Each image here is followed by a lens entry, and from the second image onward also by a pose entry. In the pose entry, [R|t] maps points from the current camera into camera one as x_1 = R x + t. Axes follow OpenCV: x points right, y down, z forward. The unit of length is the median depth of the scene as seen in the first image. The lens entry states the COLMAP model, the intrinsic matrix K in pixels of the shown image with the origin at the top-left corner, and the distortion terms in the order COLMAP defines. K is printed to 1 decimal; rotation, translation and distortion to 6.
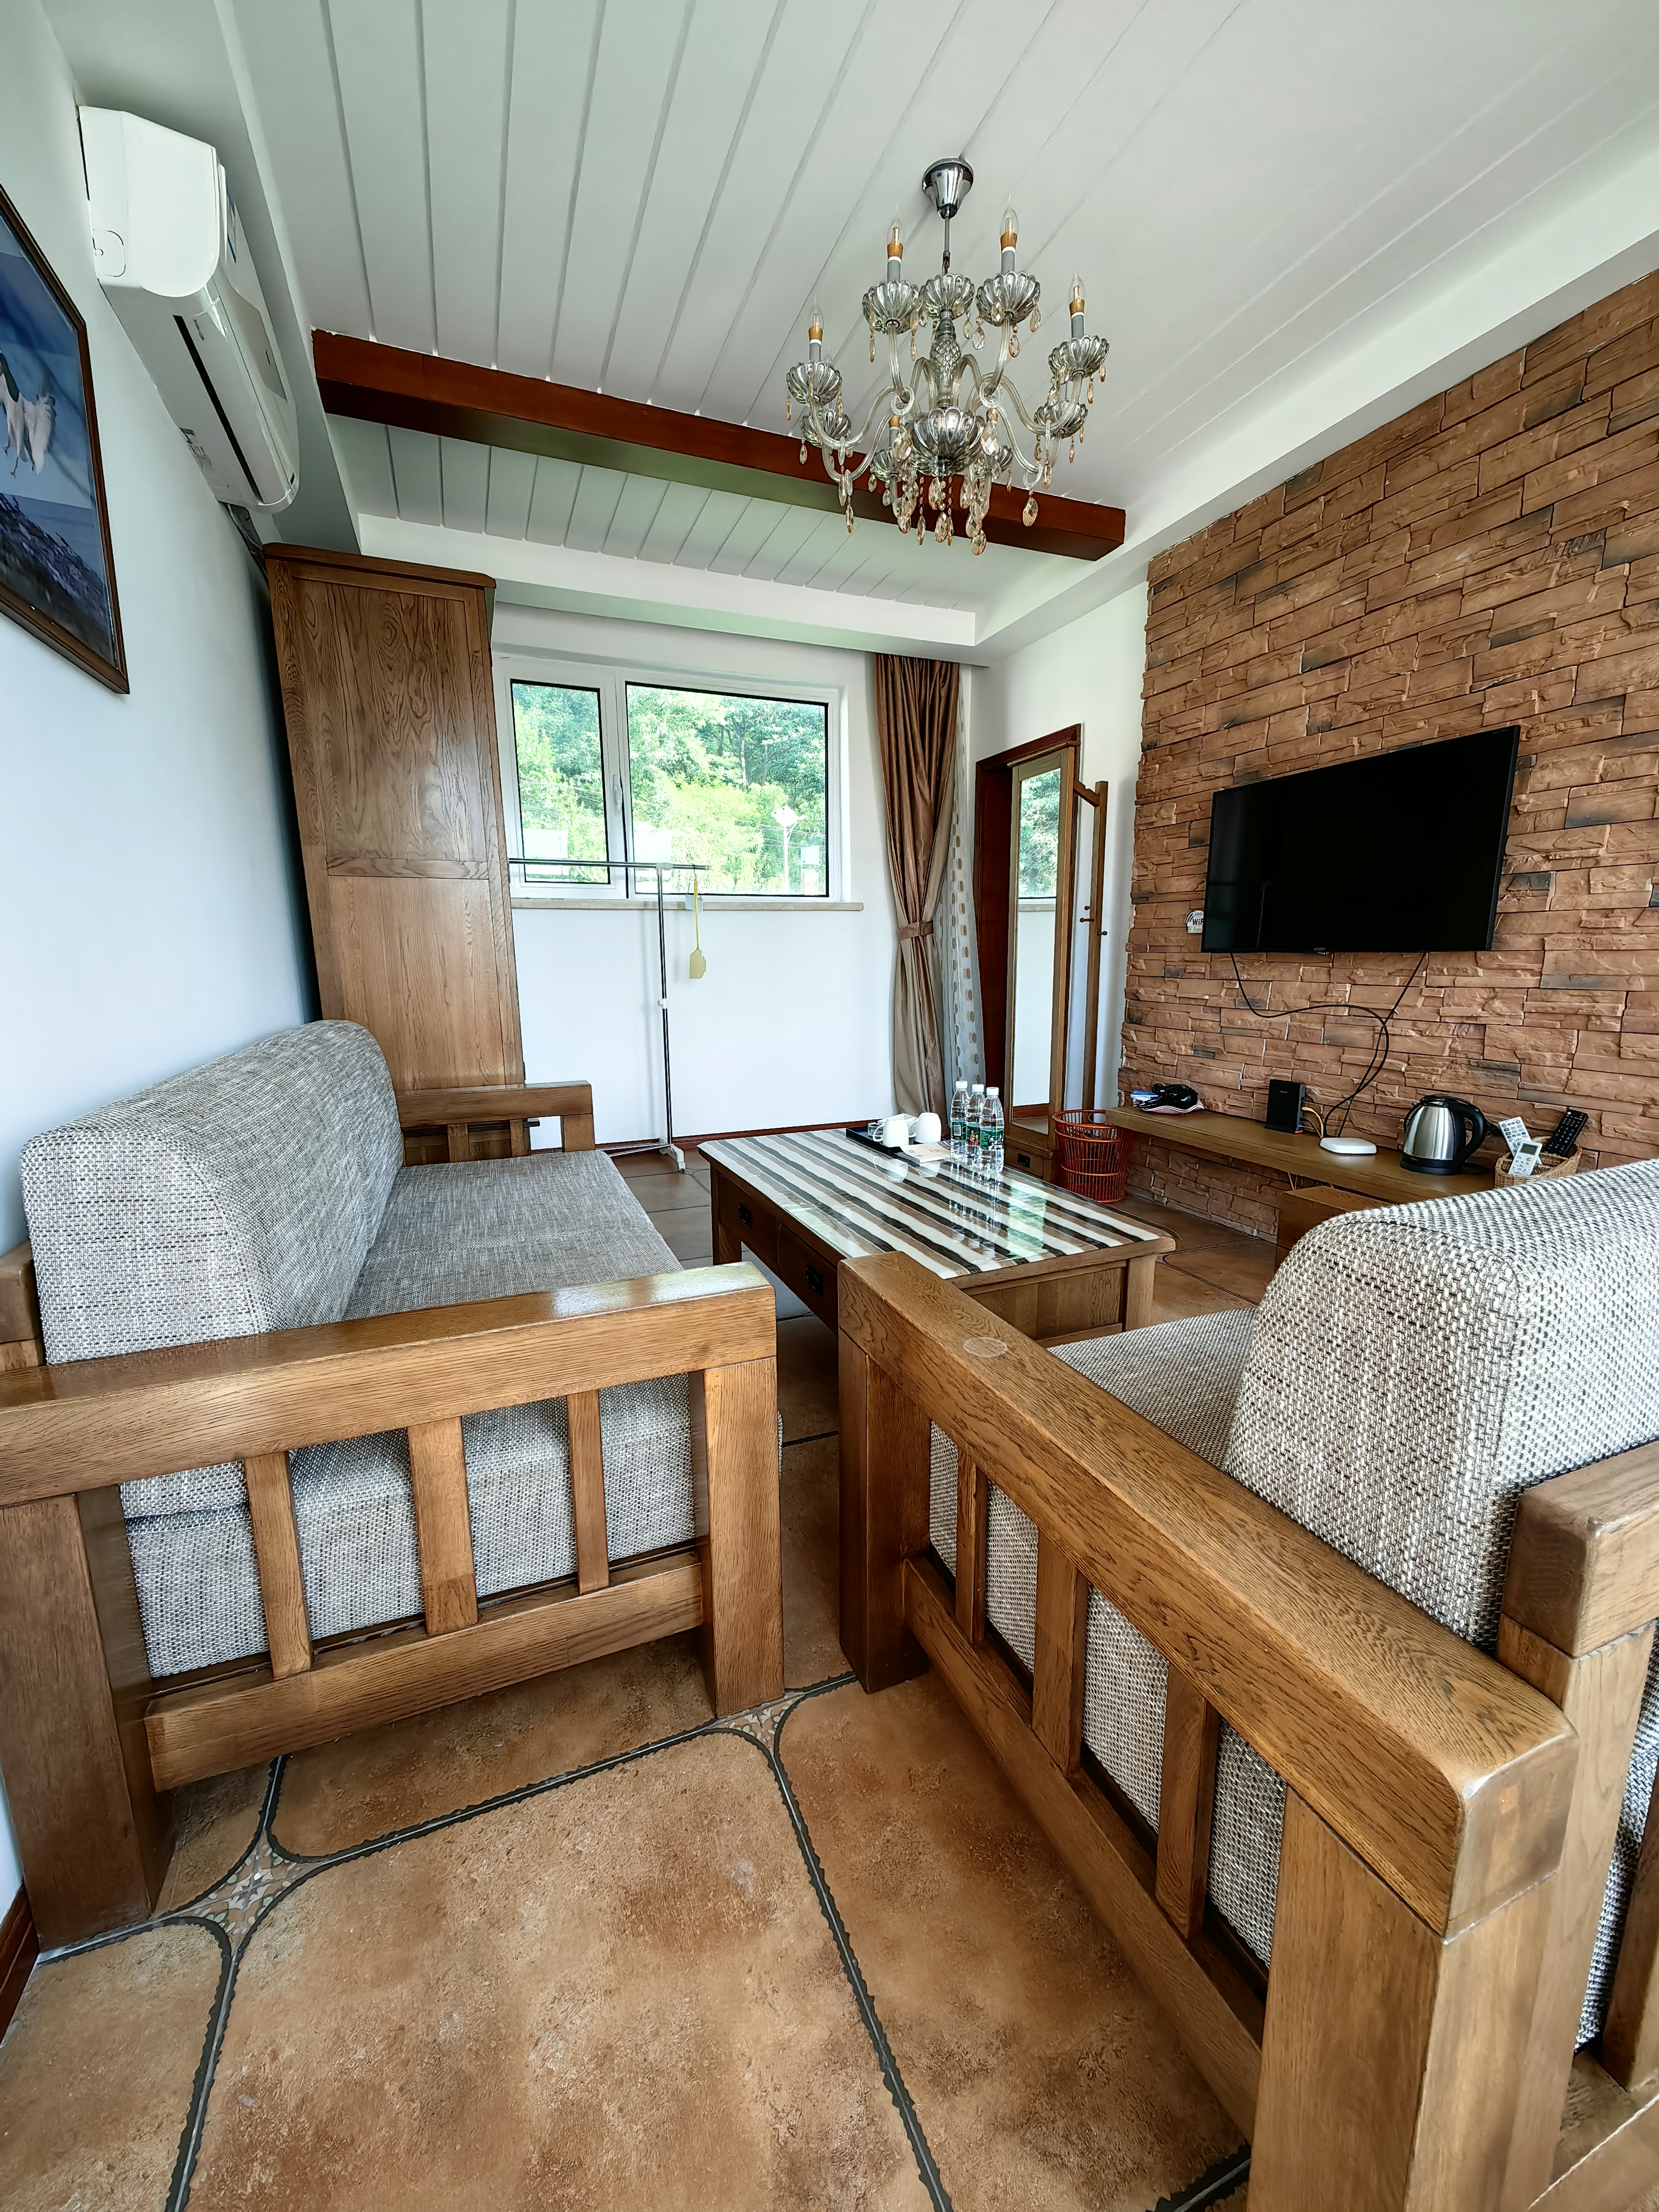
lens RADIAL K [[867.3, 0, 833.6], [0, 867.3, 1113.6], [0, 0, 1]] dist [0.003300, -0.002387]
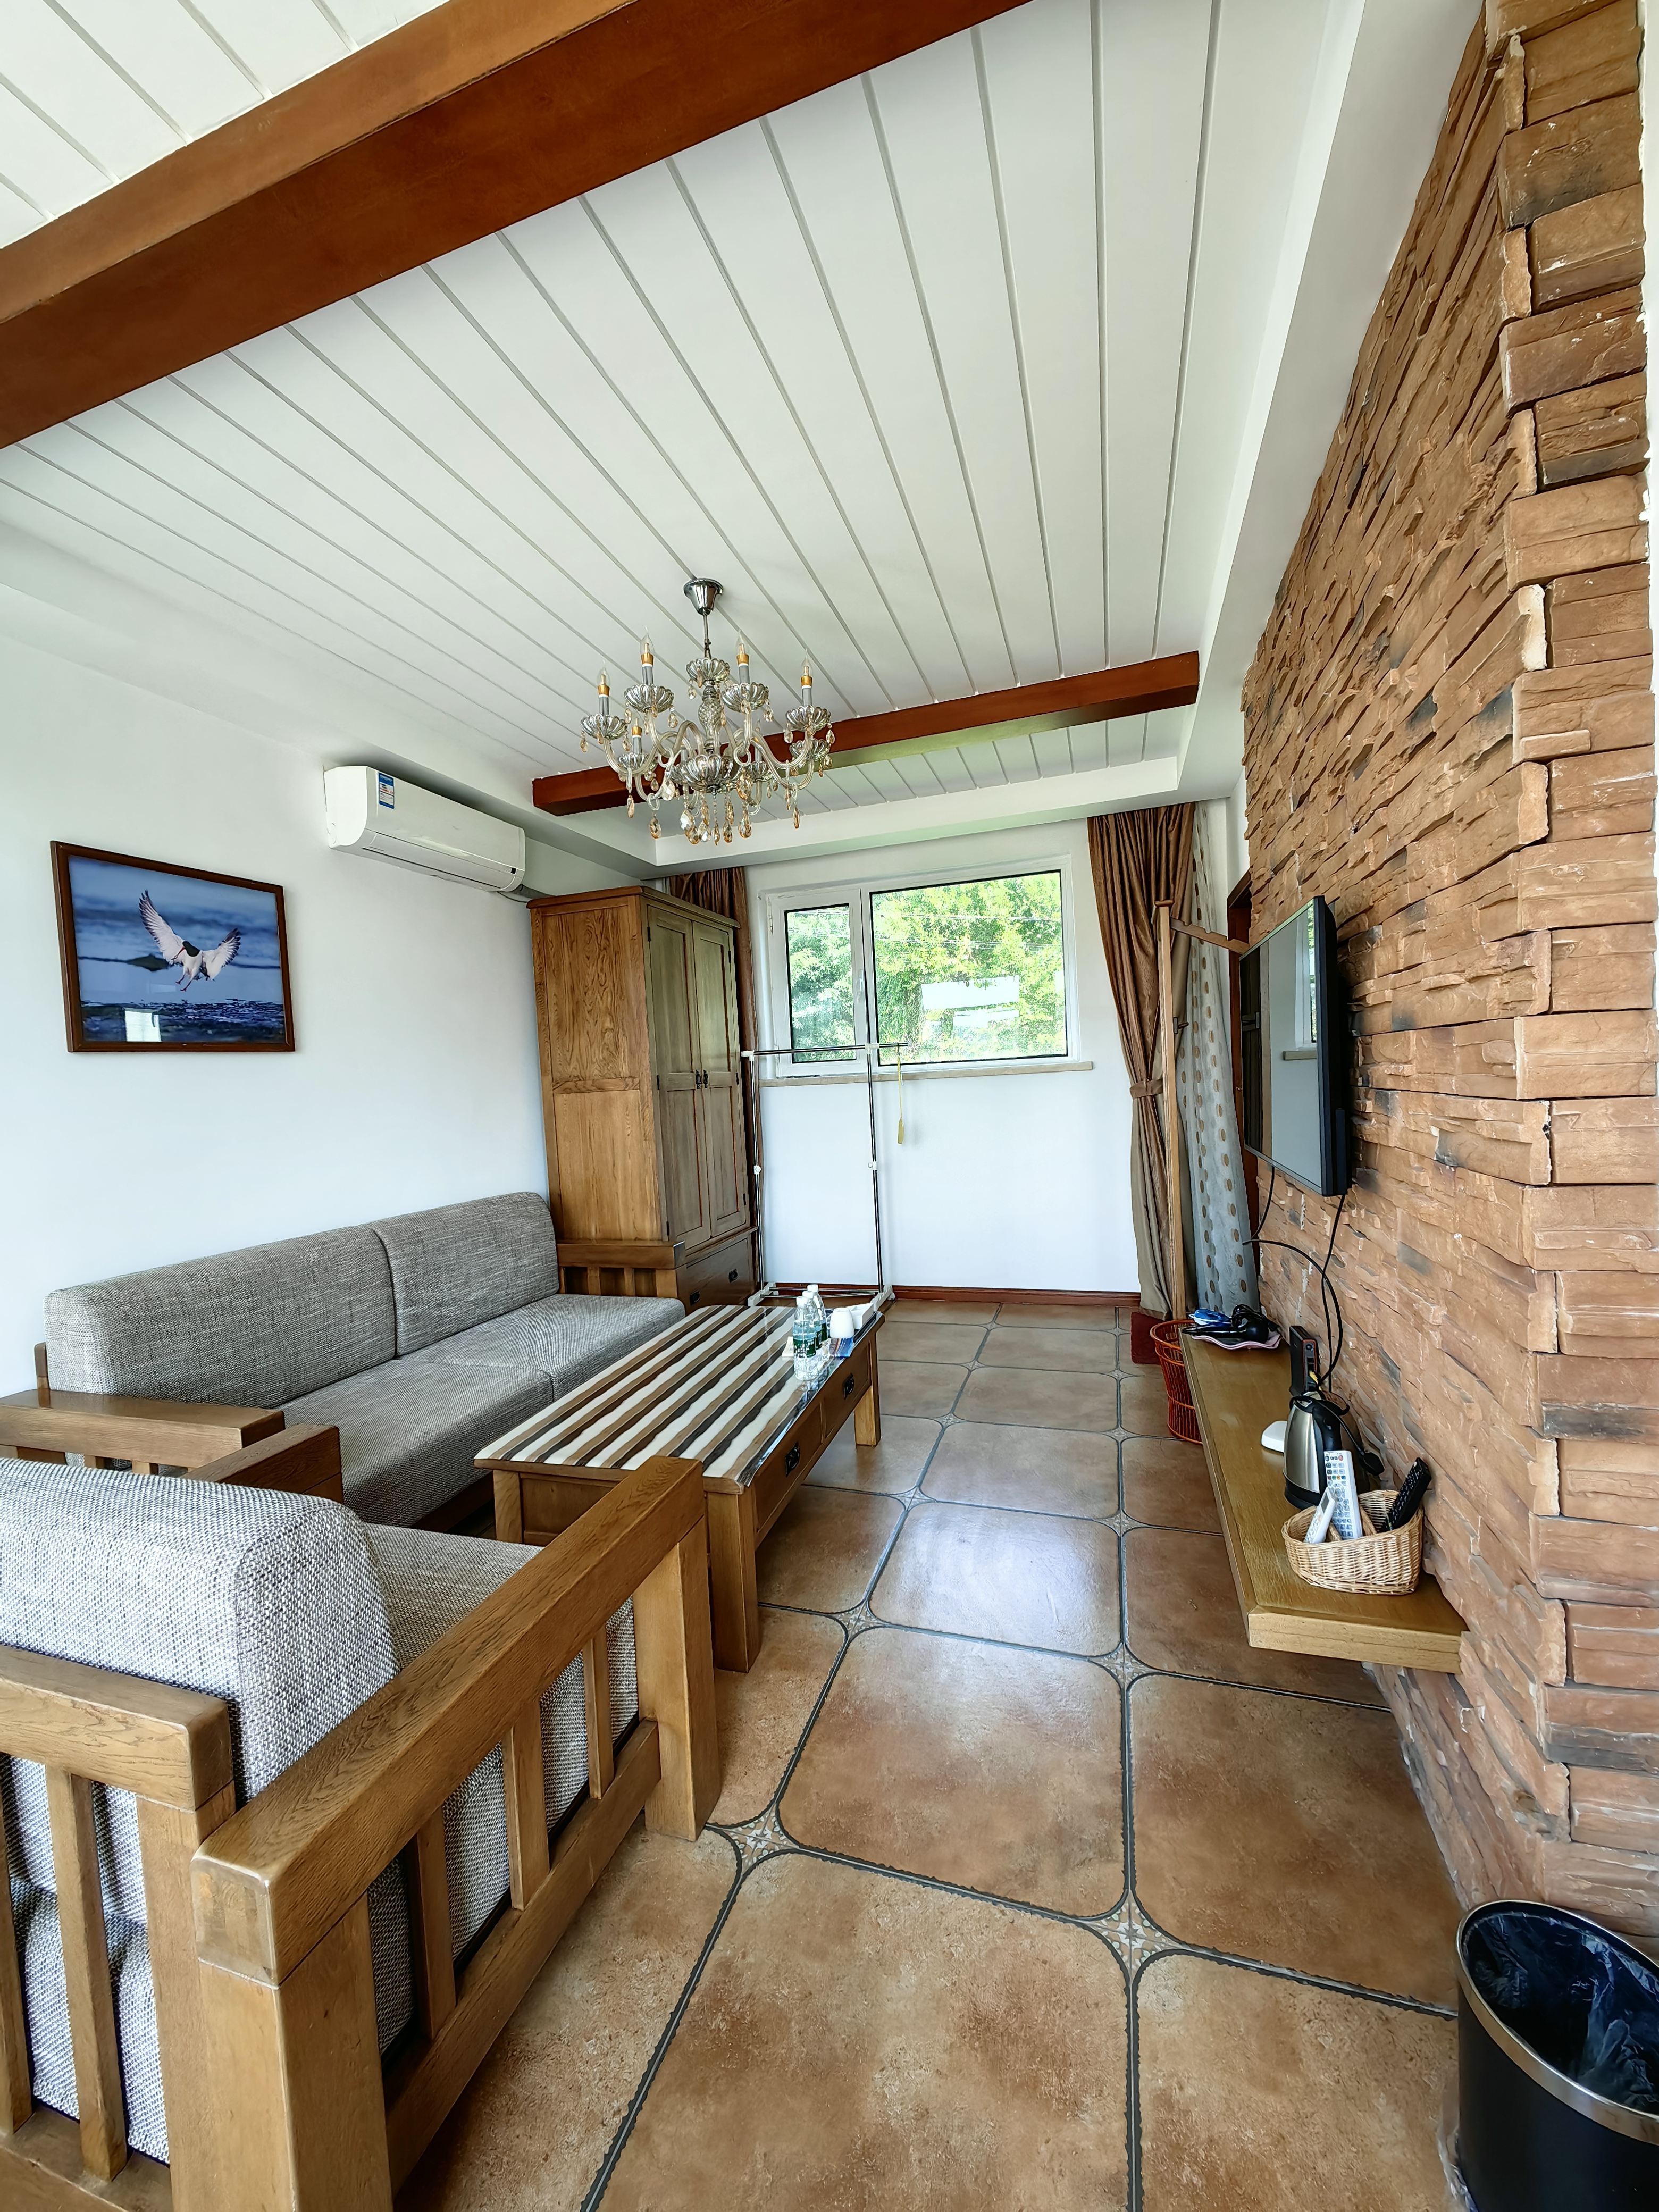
lens RADIAL K [[867.3, 0, 833.4], [0, 867.3, 1105.7], [0, 0, 1]] dist [0.003300, -0.002387]
pose [[0.757473, -0.011986, -0.652757, 0.774255], [-0.072378, 0.992127, -0.102206, -0.131559], [0.648842, 0.124664, 0.750641, 0.172830]]
